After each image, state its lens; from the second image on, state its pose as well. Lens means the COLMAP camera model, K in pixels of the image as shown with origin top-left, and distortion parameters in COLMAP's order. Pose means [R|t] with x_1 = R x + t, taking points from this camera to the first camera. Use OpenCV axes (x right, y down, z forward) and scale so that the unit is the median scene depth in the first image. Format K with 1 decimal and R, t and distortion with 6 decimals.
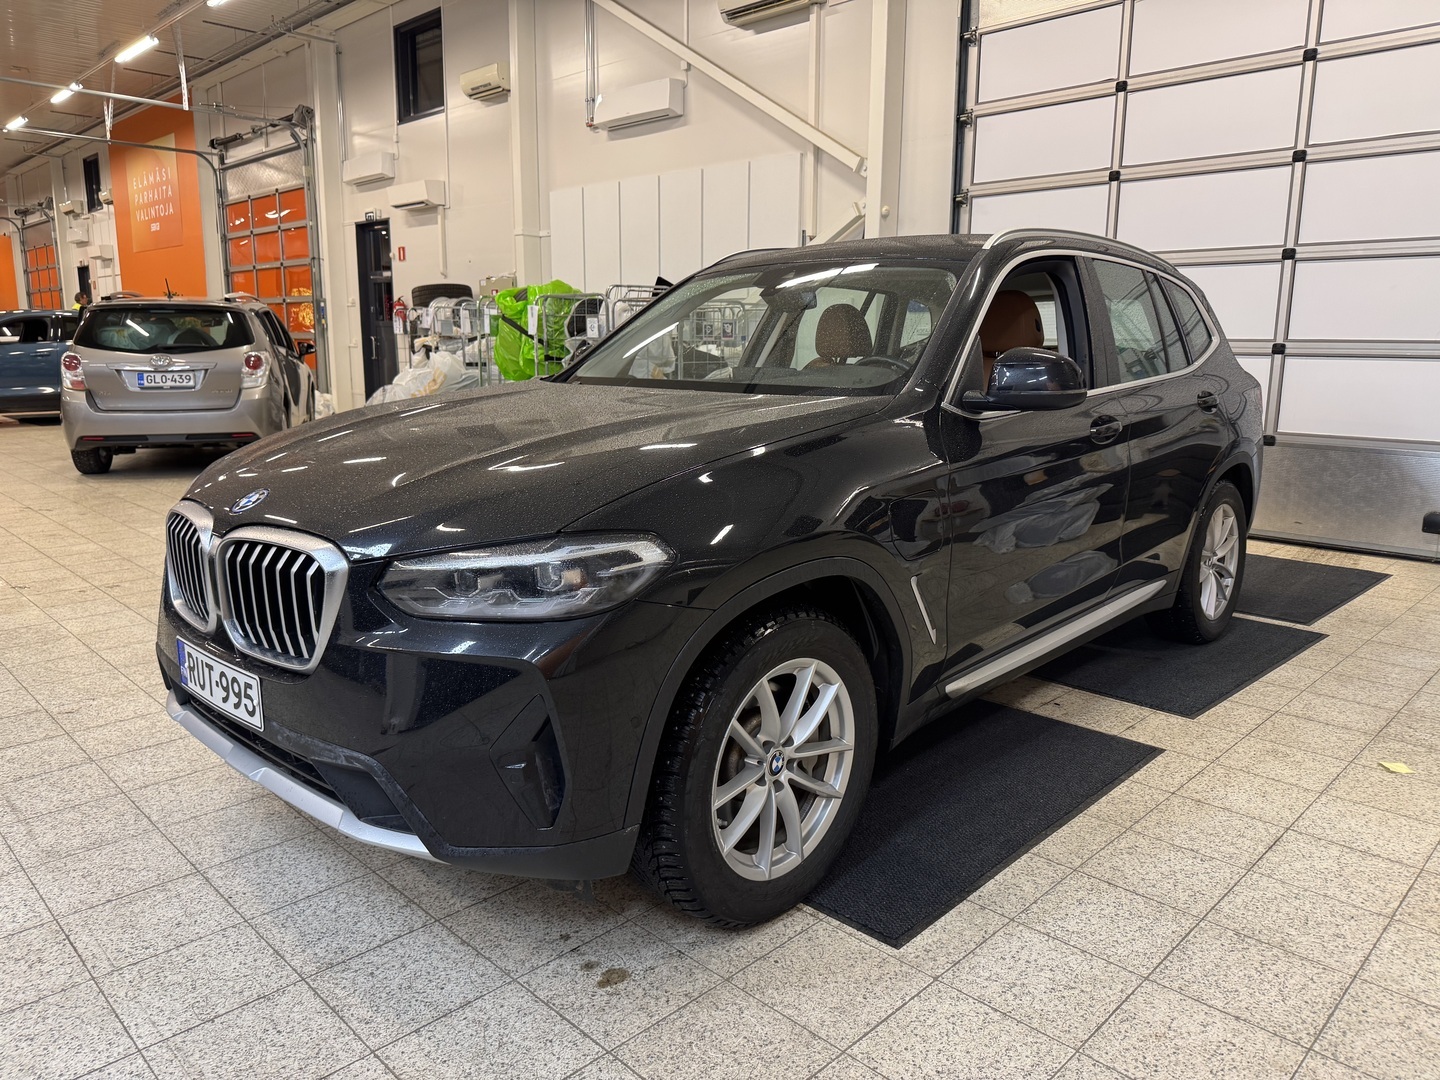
lens RADIAL K [[1023.1, 0, 720.0], [0, 1023.1, 540.0], [0, 0, 1]] dist [-0.001265, -0.009250]
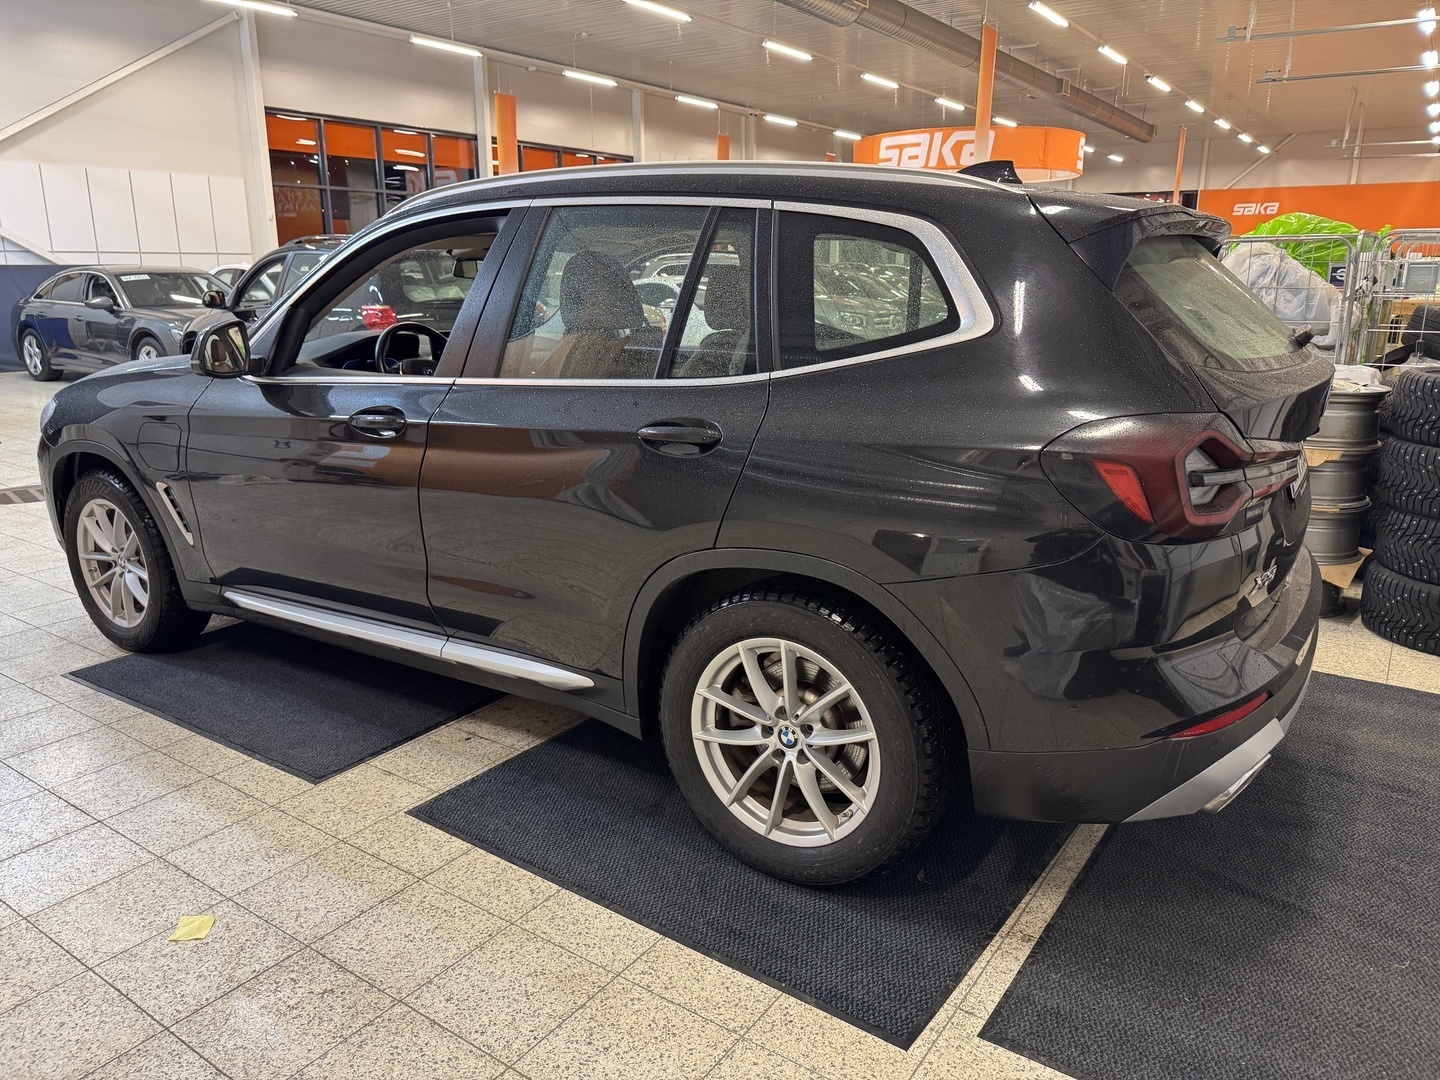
lens RADIAL K [[1023.1, 0, 720.0], [0, 1023.1, 540.0], [0, 0, 1]] dist [-0.001265, -0.009250]
pose [[0.178606, 0.249524, -0.951755, 1.244329], [-0.187010, 0.958285, 0.216142, -0.247099], [0.965985, 0.139384, 0.217819, 1.074042]]
